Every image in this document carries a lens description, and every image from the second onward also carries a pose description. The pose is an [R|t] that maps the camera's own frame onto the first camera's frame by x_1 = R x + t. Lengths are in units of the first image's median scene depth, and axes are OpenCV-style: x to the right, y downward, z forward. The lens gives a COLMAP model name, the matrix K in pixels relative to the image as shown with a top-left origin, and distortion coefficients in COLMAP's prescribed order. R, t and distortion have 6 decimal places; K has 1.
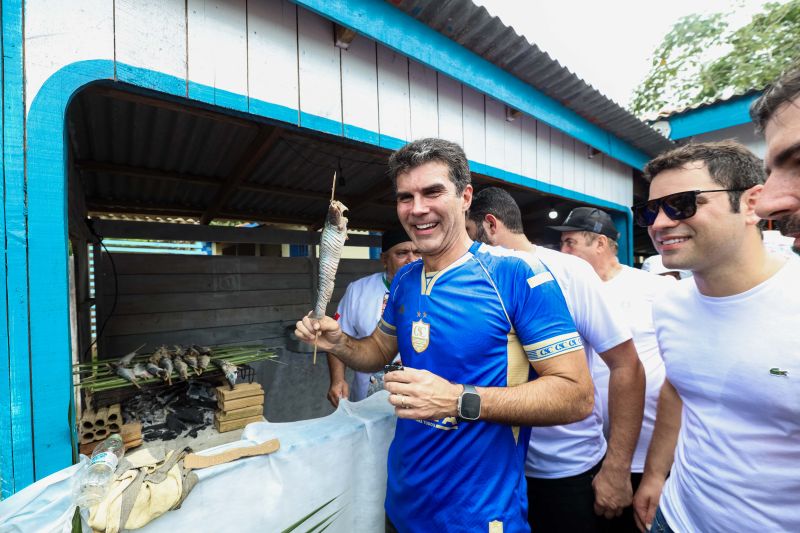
lens RADIAL K [[363.7, 0, 400.0], [0, 363.7, 266.5], [0, 0, 1]] dist [-0.055750, 0.019661]
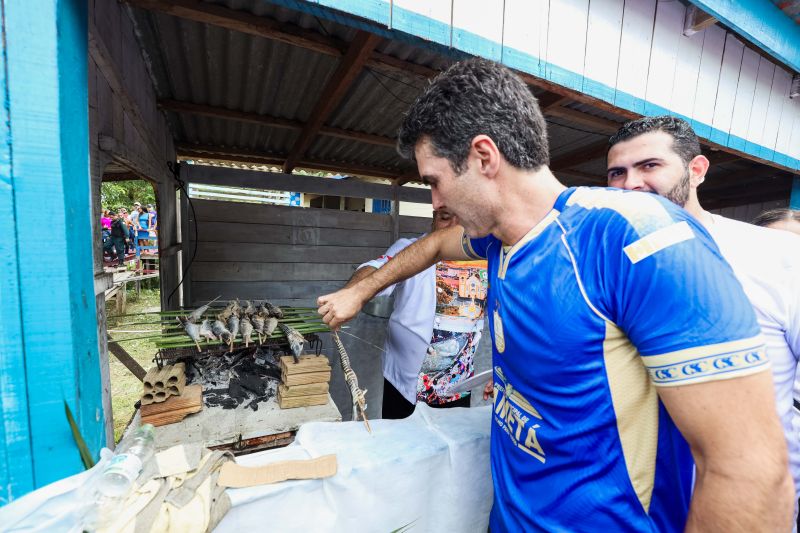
lens RADIAL K [[363.7, 0, 400.0], [0, 363.7, 266.5], [0, 0, 1]] dist [-0.055750, 0.019661]
pose [[0.973612, 0.091787, -0.208935, -0.054630], [-0.067206, 0.990269, 0.121864, -0.017341], [0.218088, -0.104607, 0.970307, 0.211238]]
